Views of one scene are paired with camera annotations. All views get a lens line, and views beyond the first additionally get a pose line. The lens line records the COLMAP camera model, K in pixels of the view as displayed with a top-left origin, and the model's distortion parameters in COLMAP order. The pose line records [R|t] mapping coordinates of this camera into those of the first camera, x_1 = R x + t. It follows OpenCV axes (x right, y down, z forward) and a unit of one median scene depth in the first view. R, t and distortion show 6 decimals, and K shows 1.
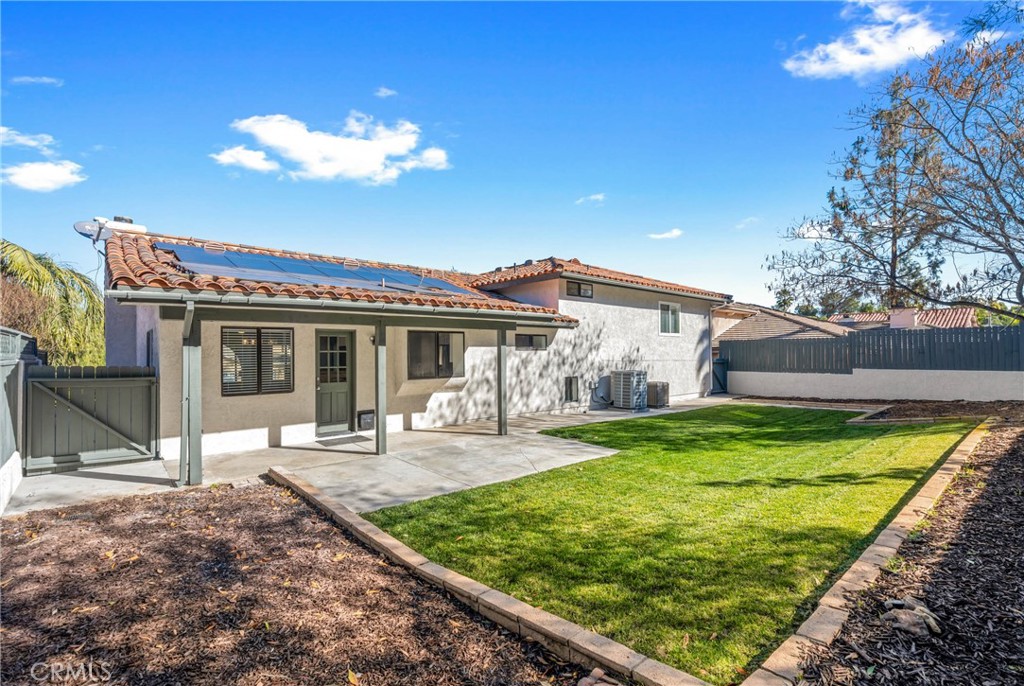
lens RADIAL K [[472.7, 0, 512.4], [0, 472.7, 357.5], [0, 0, 1]] dist [-0.001211, -0.000120]
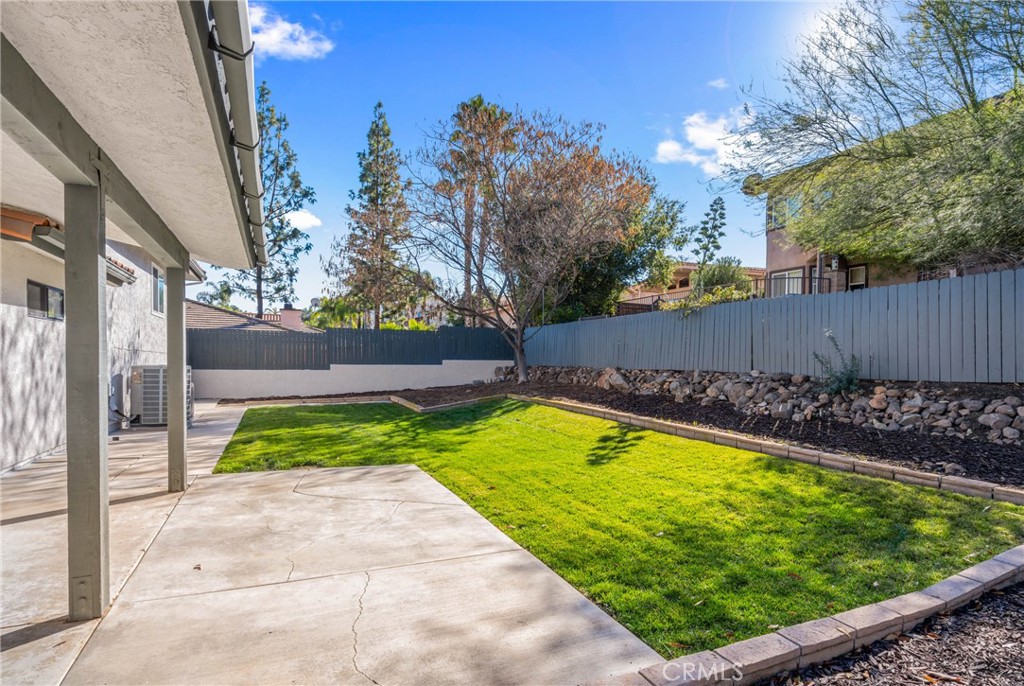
lens RADIAL K [[529.8, 0, 512.2], [0, 529.8, 361.2], [0, 0, 1]] dist [0.002379, 0.000458]
pose [[0.304712, 0.003578, 0.952438, -0.657008], [-0.001325, 0.999994, -0.003333, 0.057543], [-0.952444, -0.000247, 0.304714, 0.796124]]
